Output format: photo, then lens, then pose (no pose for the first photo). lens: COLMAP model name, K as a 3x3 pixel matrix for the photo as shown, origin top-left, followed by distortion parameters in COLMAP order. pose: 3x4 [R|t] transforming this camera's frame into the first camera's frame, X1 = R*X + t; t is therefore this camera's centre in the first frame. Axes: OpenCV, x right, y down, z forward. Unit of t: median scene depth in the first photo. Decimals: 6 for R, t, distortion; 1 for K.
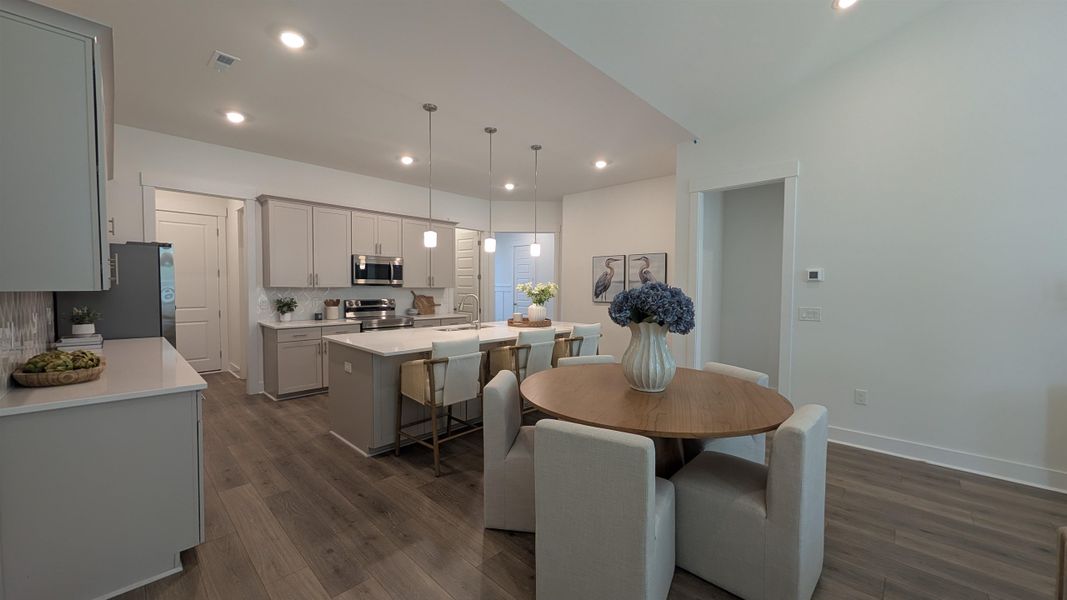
lens RADIAL K [[400.8, 0, 533.5], [0, 400.8, 300.0], [0, 0, 1]] dist [-0.000485, 0.000120]
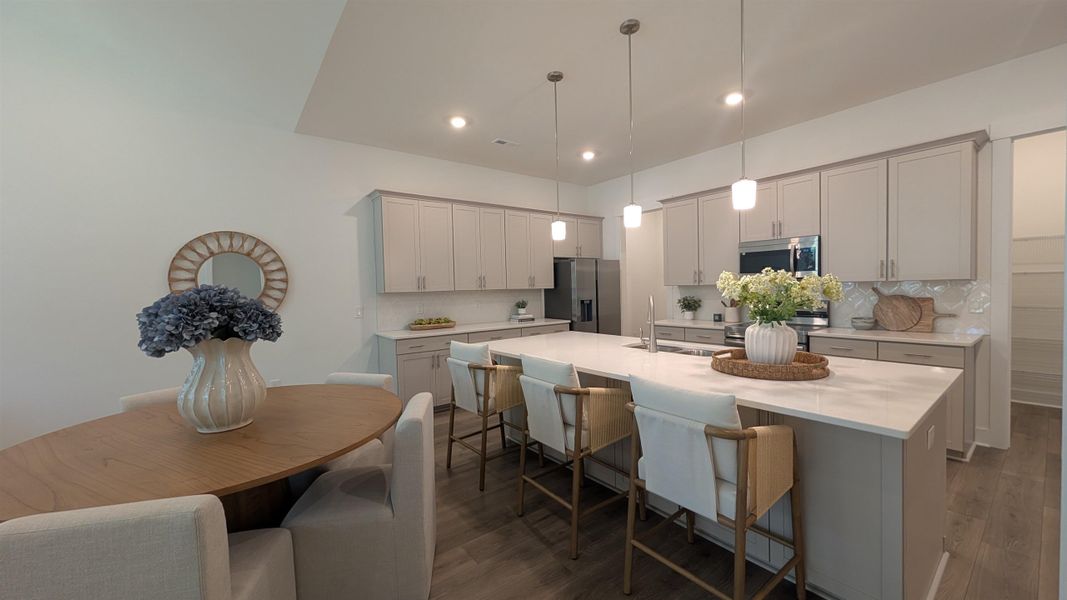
lens RADIAL K [[400.8, 0, 533.5], [0, 400.8, 300.0], [0, 0, 1]] dist [-0.000485, 0.000120]
pose [[-0.157479, 0.027120, -0.987150, 0.445849], [-0.009856, 0.999530, 0.029033, -0.021526], [0.987473, 0.014302, -0.157138, 0.806102]]
